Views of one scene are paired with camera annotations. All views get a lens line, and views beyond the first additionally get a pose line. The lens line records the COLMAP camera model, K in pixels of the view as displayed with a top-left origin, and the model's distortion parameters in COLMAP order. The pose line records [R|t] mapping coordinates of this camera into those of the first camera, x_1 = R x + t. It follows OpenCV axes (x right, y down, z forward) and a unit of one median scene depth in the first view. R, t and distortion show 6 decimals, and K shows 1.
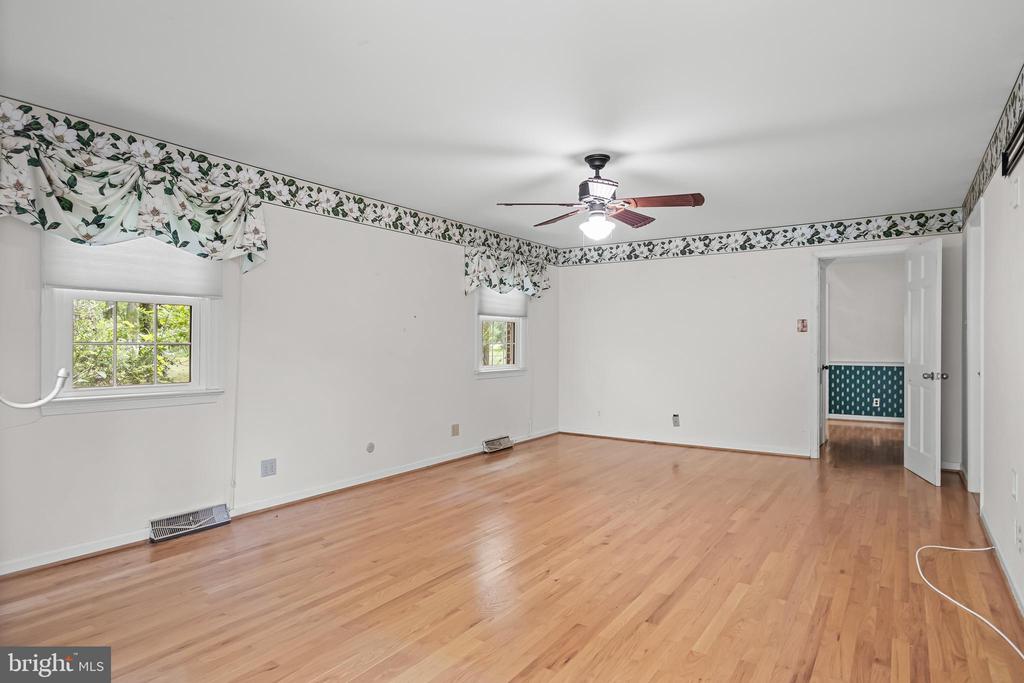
lens RADIAL K [[594.8, 0, 506.0], [0, 594.8, 341.9], [0, 0, 1]] dist [-0.001719, 0.001675]
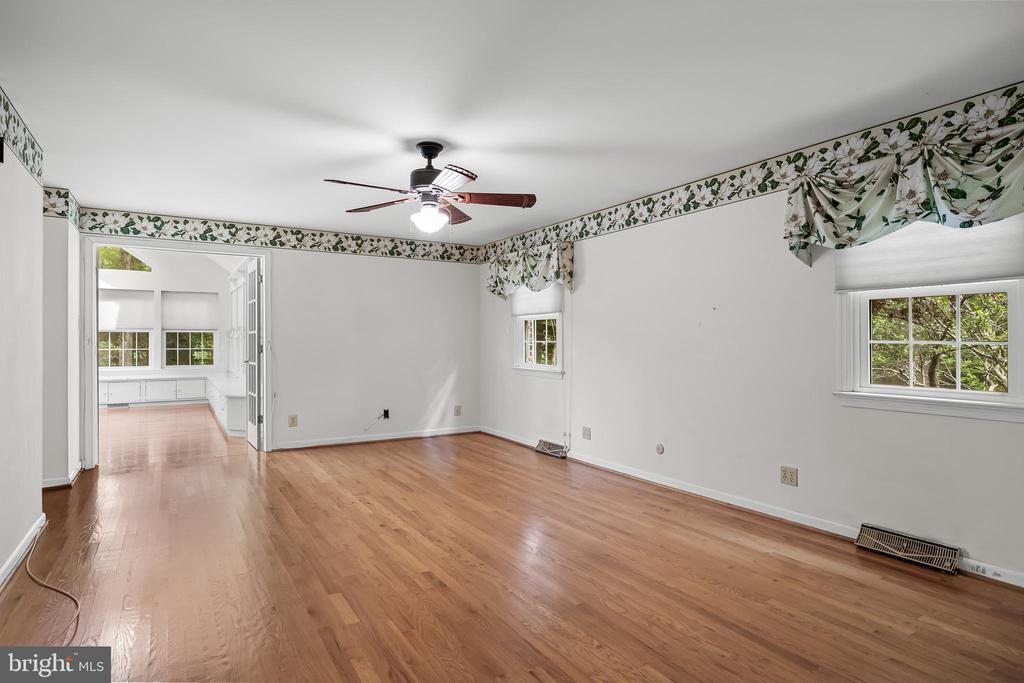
lens RADIAL K [[587.8, 0, 509.4], [0, 587.8, 338.0], [0, 0, 1]] dist [0.004078, 0.000519]
pose [[-0.442466, 0.010217, -0.896727, 0.838880], [0.016991, 0.999851, 0.003008, -0.013022], [0.896624, -0.013906, -0.442574, 1.358230]]
